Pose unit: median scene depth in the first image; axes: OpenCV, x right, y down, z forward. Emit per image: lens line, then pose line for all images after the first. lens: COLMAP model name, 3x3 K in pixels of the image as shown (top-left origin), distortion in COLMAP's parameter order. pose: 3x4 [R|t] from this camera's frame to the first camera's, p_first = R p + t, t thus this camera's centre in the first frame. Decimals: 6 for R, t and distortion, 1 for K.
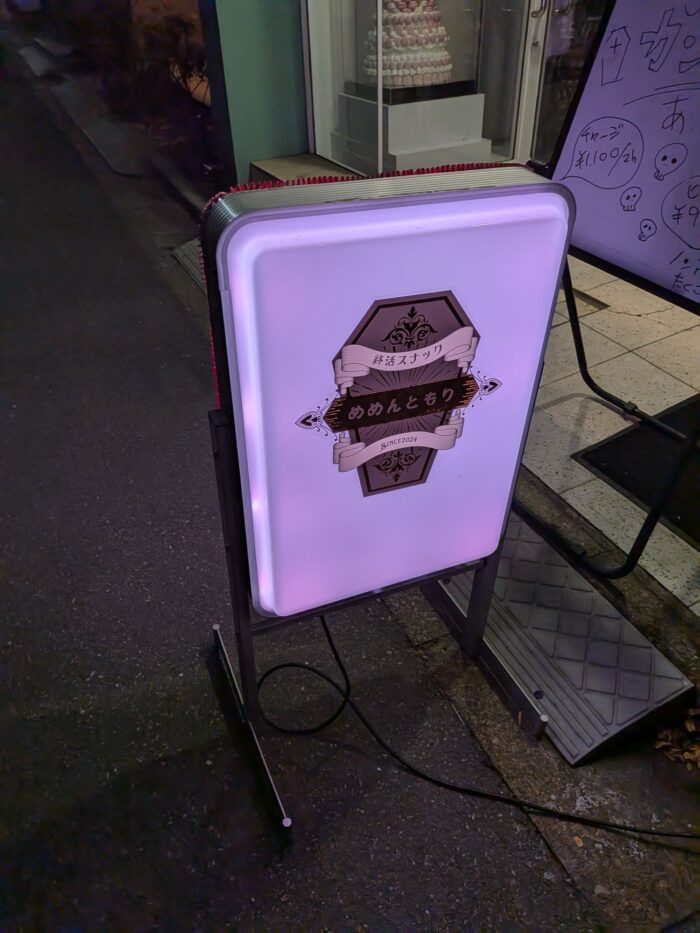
lens RADIAL K [[668.9, 0, 352.9], [0, 668.9, 460.8], [0, 0, 1]] dist [0.039653, -0.062845]
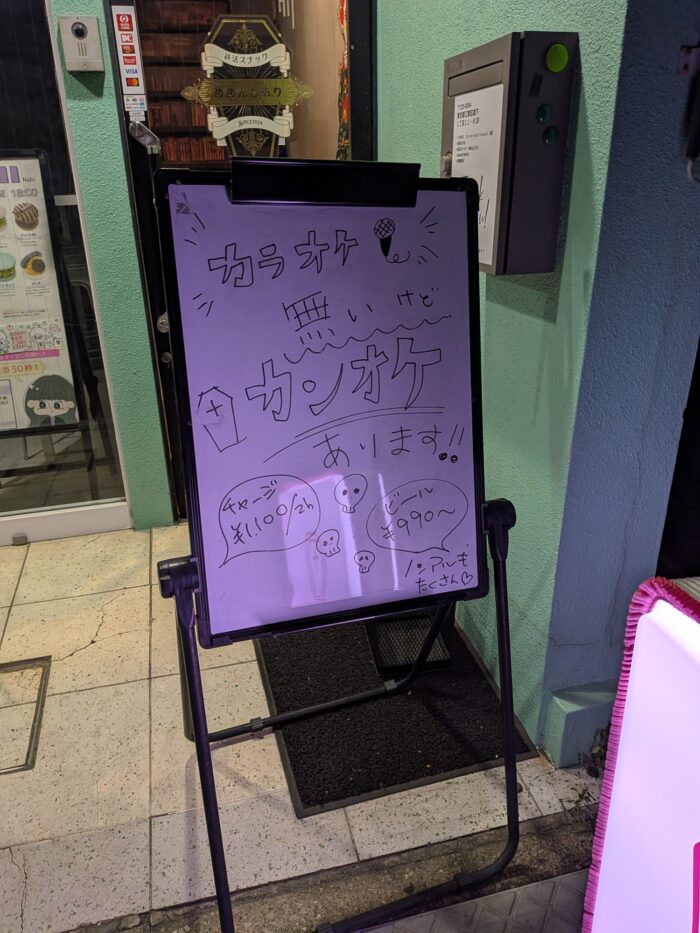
lens RADIAL K [[668.9, 0, 350.7], [0, 668.9, 462.6], [0, 0, 1]] dist [0.039653, -0.062845]
pose [[0.203003, -0.347897, 0.915291, -0.332119], [0.604436, 0.779927, 0.162388, -0.569931], [-0.770355, 0.520270, 0.368609, 0.573008]]
